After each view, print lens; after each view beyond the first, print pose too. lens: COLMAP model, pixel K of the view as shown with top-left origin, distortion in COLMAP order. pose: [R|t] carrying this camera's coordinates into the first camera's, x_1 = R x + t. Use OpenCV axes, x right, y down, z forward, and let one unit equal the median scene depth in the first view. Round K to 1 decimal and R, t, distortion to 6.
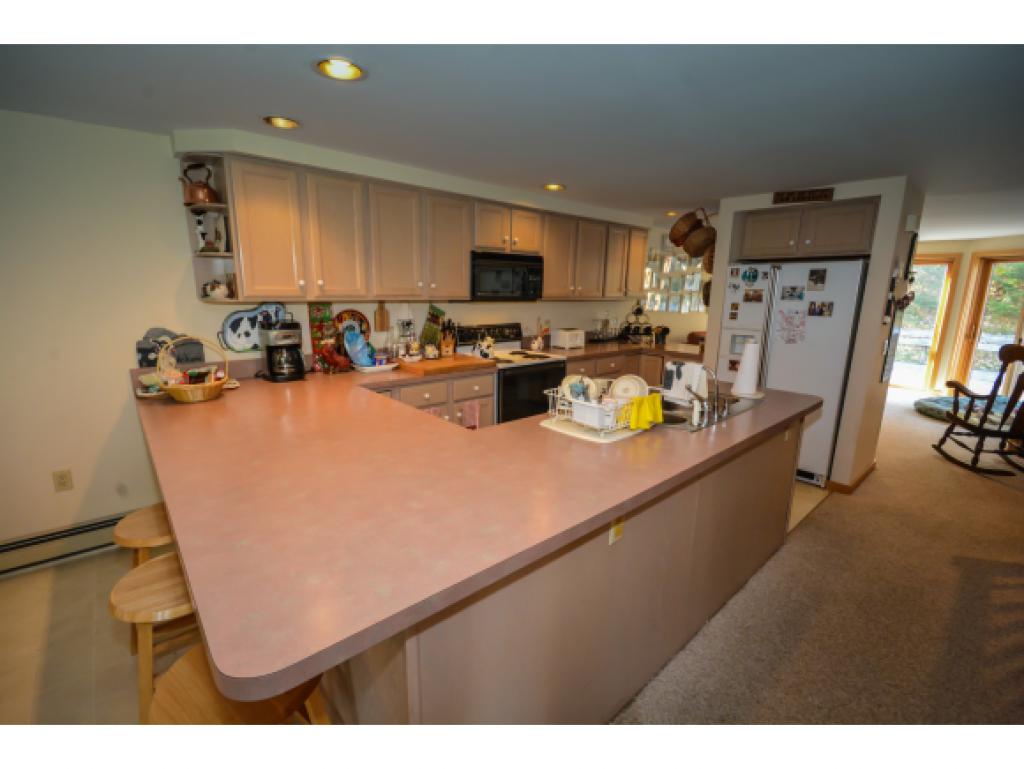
lens RADIAL K [[454.6, 0, 511.4], [0, 454.6, 383.7], [0, 0, 1]] dist [-0.011202, -0.001429]
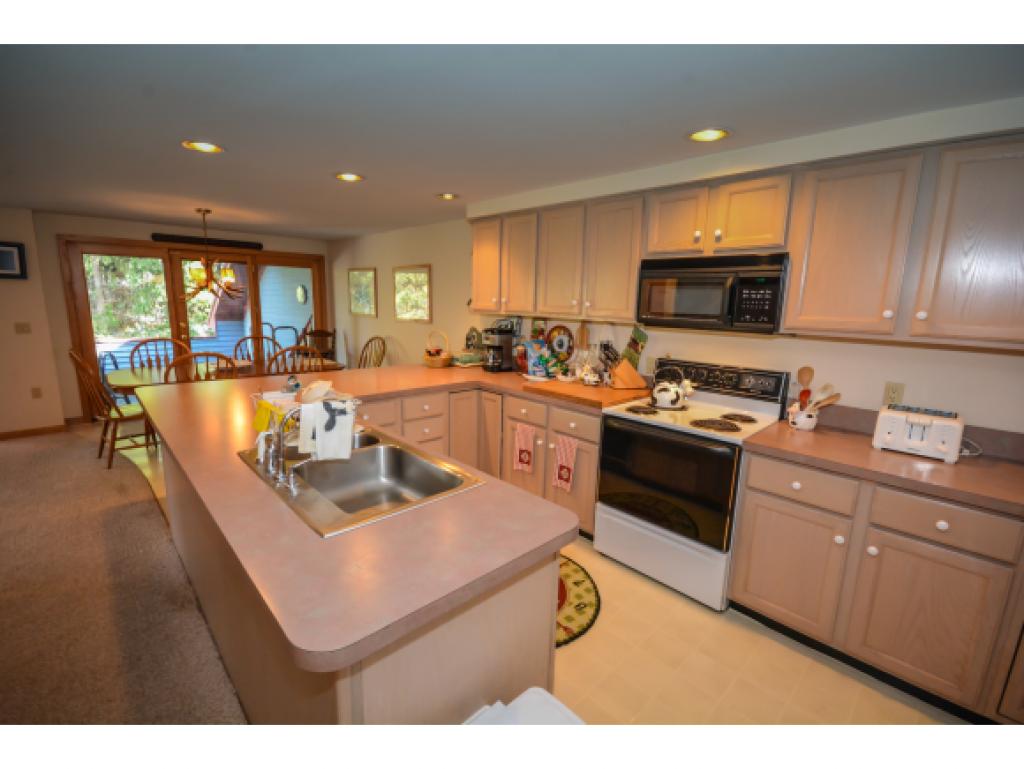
lens RADIAL K [[454.6, 0, 514.6], [0, 454.6, 382.9], [0, 0, 1]] dist [-0.011202, -0.001429]
pose [[0.032688, 0.165875, -0.985605, 0.733409], [-0.229898, 0.960937, 0.154099, -0.169565], [0.972666, 0.221551, 0.069545, 0.821896]]
